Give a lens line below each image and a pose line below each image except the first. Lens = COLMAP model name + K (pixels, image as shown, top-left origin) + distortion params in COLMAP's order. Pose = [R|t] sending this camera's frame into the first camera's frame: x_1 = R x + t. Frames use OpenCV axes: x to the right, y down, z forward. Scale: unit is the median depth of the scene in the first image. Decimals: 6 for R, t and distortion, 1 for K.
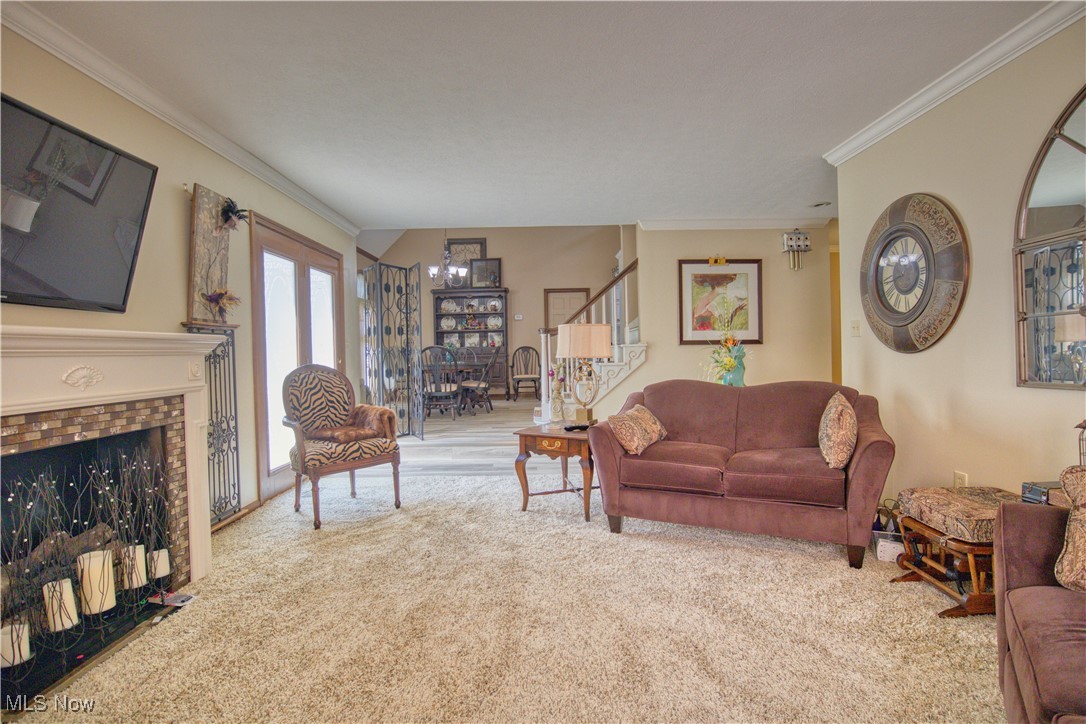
lens RADIAL K [[546.7, 0, 543.0], [0, 546.7, 362.0], [0, 0, 1]] dist [-0.044269, 0.000194]
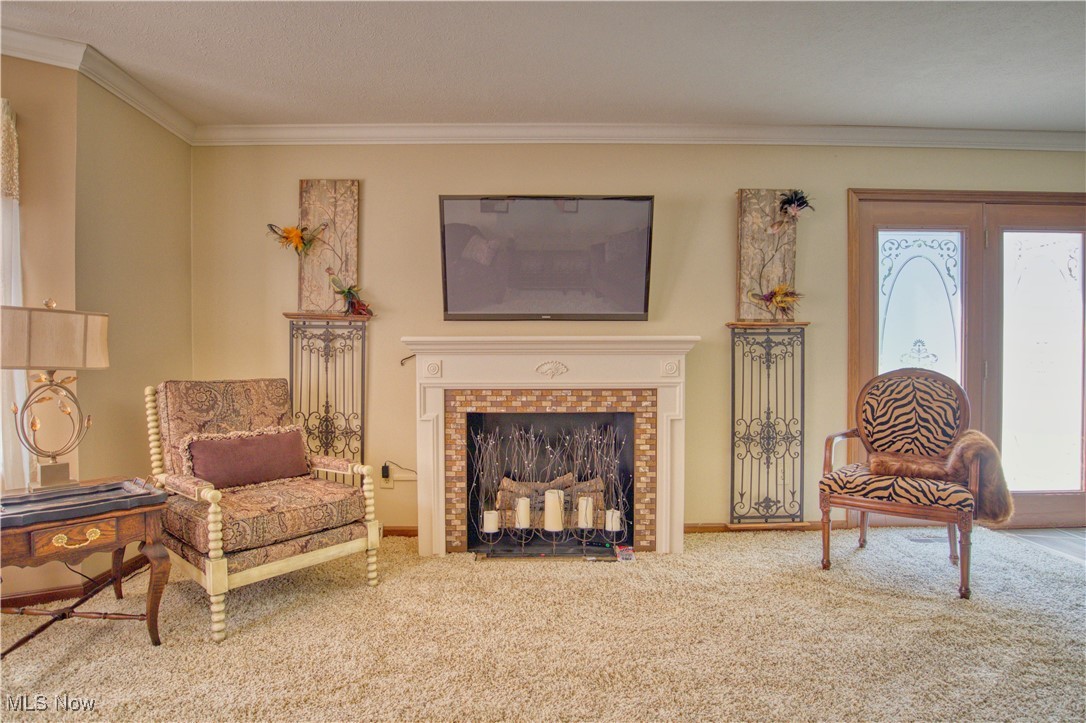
lens RADIAL K [[563.4, 0, 542.5], [0, 563.4, 371.1], [0, 0, 1]] dist [-0.043219, 0.000505]
pose [[0.000084, 0.037362, -0.999302, 0.420197], [-0.015973, 0.999174, 0.037356, -0.014477], [0.999872, 0.015959, 0.000680, 0.586105]]
